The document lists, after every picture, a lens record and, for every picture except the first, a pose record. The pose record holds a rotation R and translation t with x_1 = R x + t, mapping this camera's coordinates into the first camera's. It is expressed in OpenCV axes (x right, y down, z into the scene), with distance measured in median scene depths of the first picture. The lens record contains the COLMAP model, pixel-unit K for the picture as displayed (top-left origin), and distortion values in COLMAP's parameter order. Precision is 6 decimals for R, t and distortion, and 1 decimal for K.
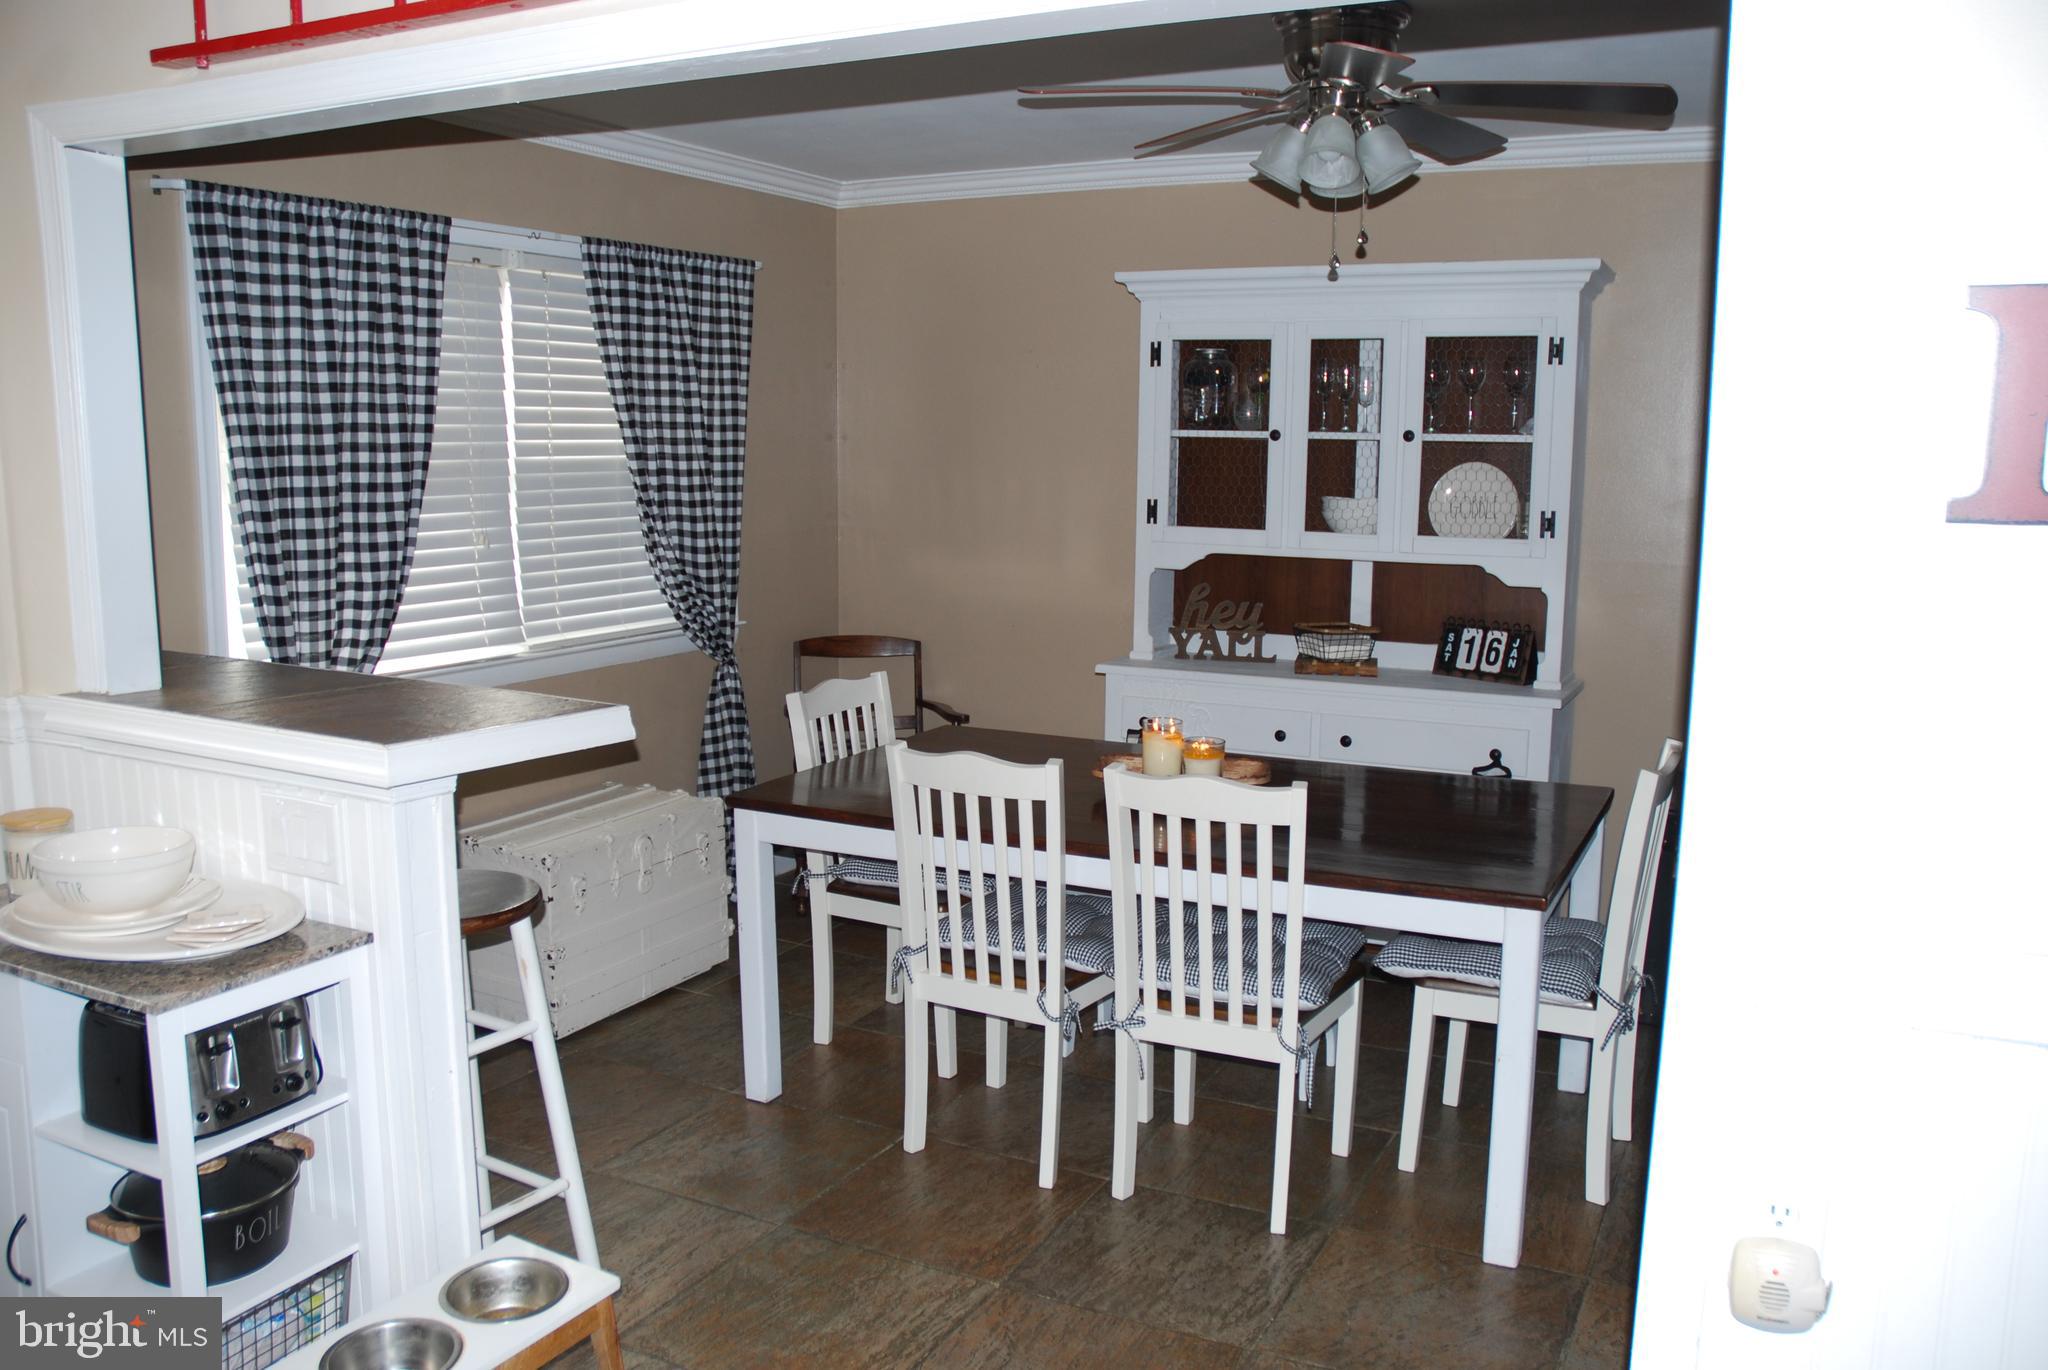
lens RADIAL K [[1599.1, 0, 1062.5], [0, 1599.1, 697.5], [0, 0, 1]] dist [-0.167372, 0.151325]
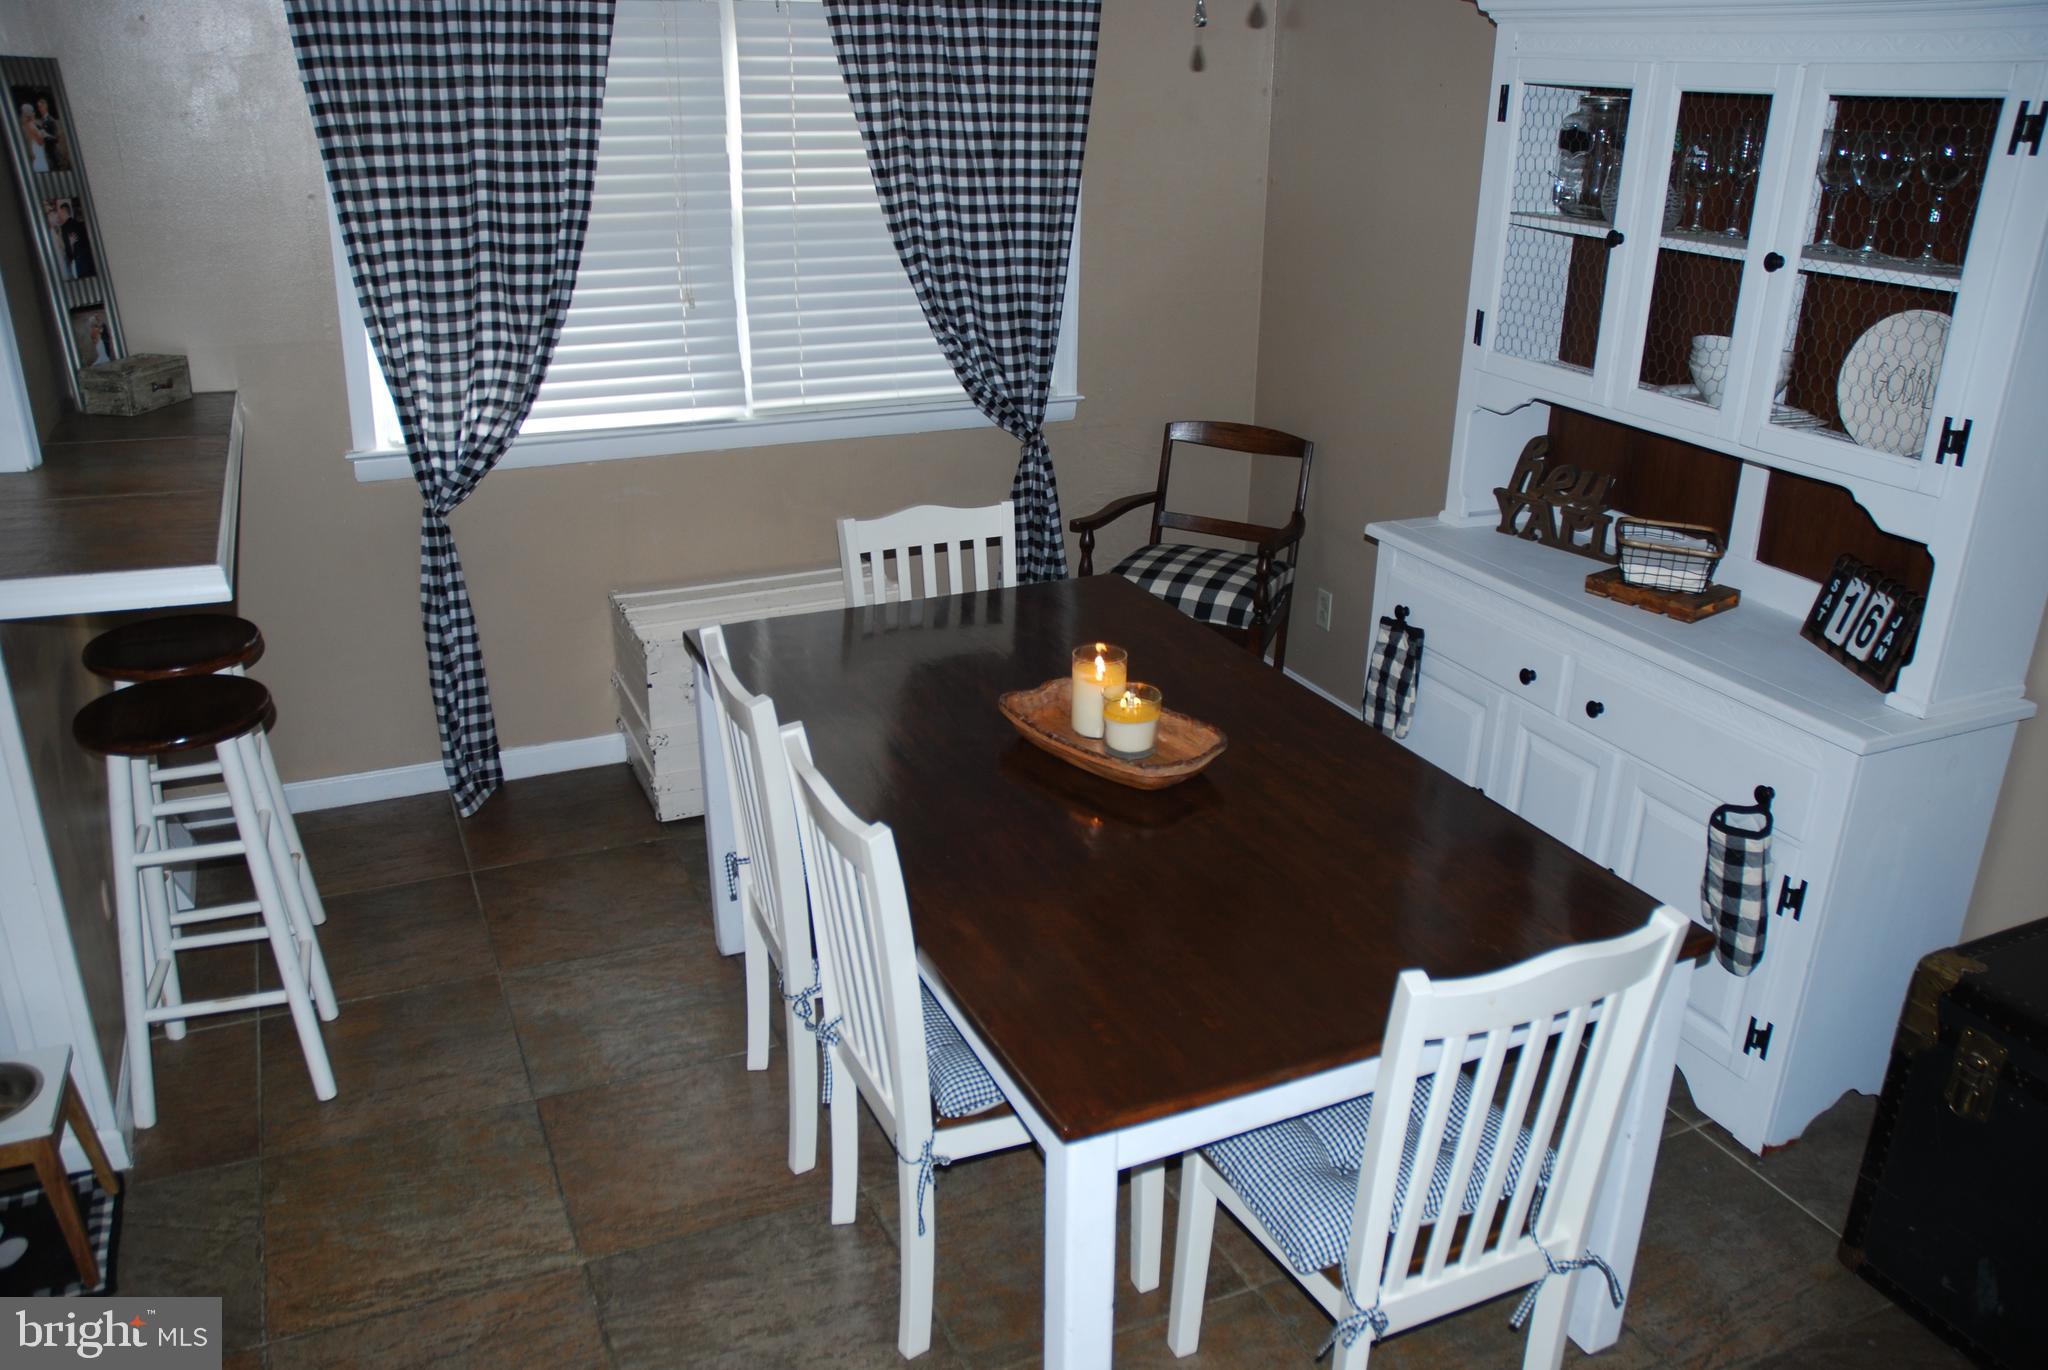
lens RADIAL K [[1599.1, 0, 1062.5], [0, 1599.1, 697.5], [0, 0, 1]] dist [-0.167372, 0.151325]
pose [[0.783029, 0.237394, -0.574900, 0.380999], [-0.113155, 0.963244, 0.243633, -0.114130], [0.611606, -0.125719, 0.781110, 0.330026]]
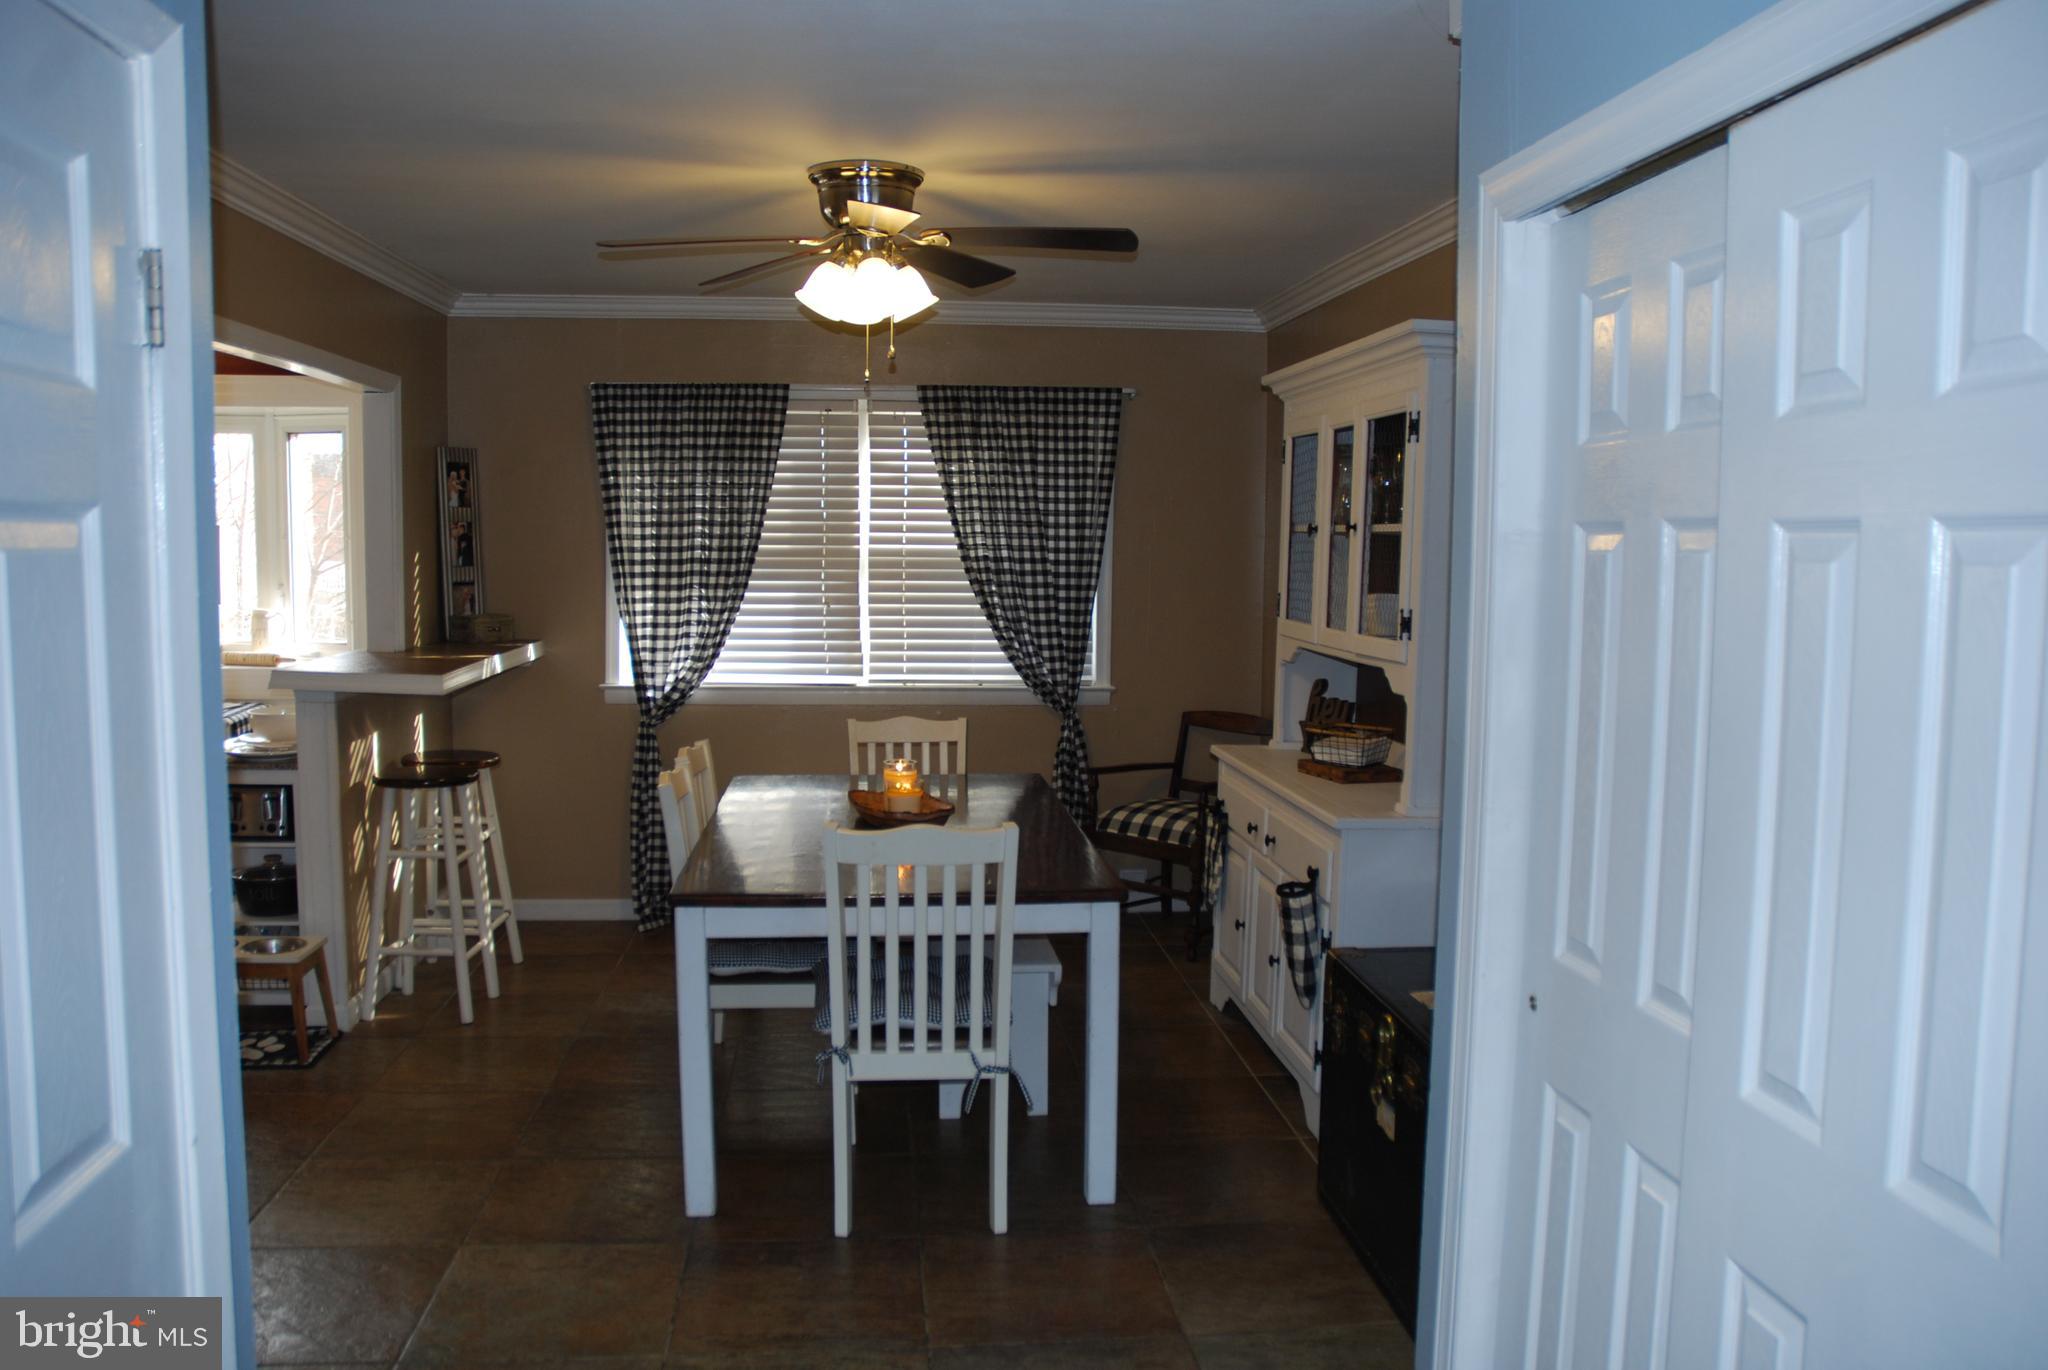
lens RADIAL K [[1599.1, 0, 1062.5], [0, 1599.1, 697.5], [0, 0, 1]] dist [-0.167372, 0.151325]
pose [[0.541934, 0.079215, -0.836679, 0.898284], [-0.141438, 0.989945, 0.002114, -0.042610], [0.828434, 0.117193, 0.547689, 0.352547]]
